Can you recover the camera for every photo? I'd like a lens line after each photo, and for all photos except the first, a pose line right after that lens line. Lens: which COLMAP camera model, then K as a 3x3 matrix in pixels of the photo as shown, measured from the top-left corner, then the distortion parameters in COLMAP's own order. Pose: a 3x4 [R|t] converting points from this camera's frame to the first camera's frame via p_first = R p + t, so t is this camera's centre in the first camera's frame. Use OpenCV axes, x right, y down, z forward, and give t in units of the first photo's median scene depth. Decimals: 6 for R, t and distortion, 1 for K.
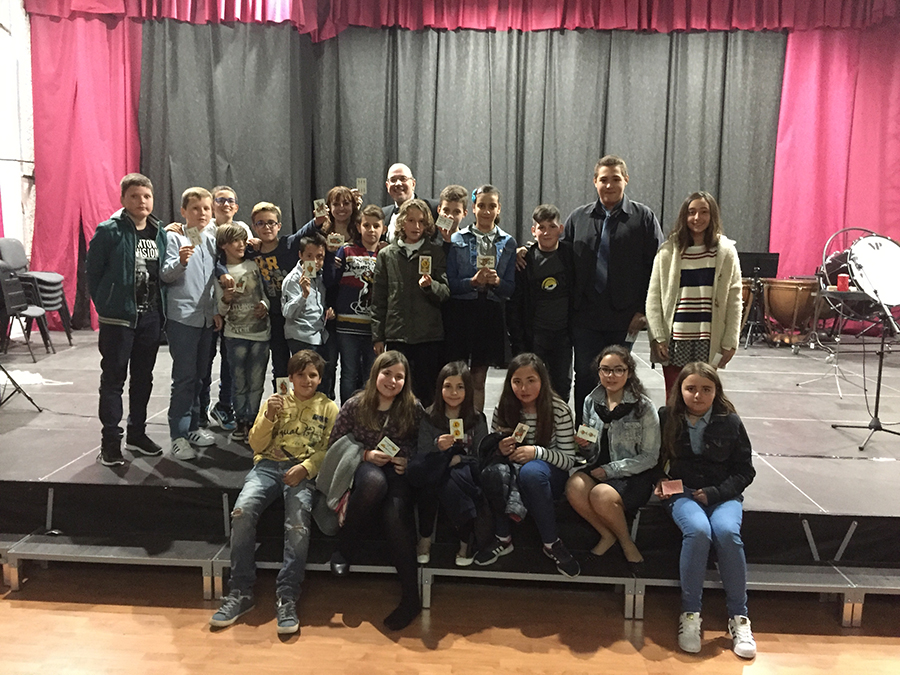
lens RADIAL K [[773.8, 0, 450.0], [0, 773.8, 337.5], [0, 0, 1]] dist [0.087706, -0.121420]
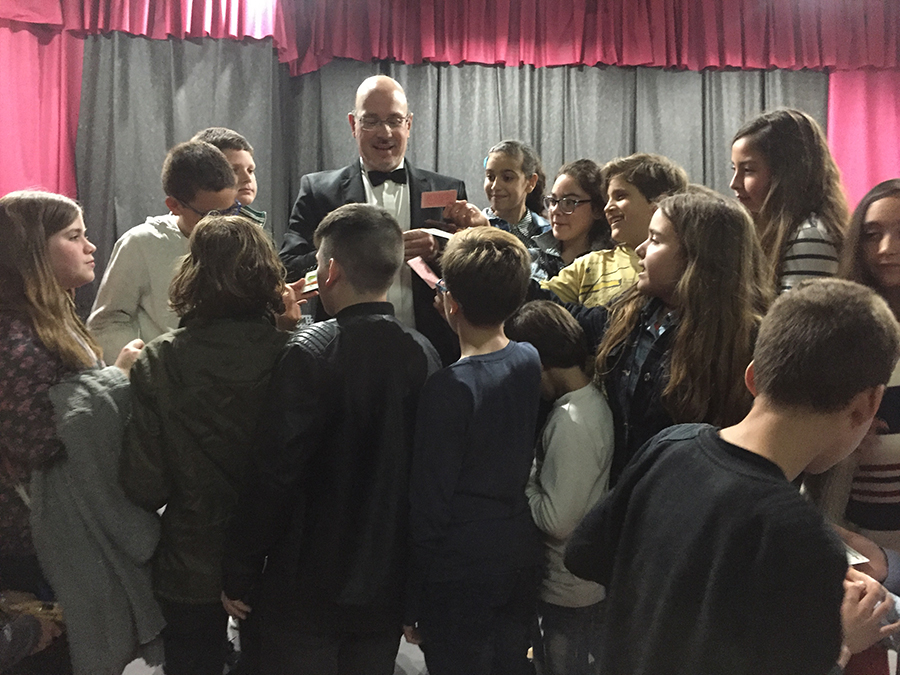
lens RADIAL K [[773.8, 0, 450.0], [0, 773.8, 337.5], [0, 0, 1]] dist [0.087706, -0.121420]
pose [[0.995761, -0.013620, 0.090961, -0.086238], [0.023797, 0.993451, -0.111753, 0.002633], [-0.088843, 0.113444, 0.989564, 0.184172]]
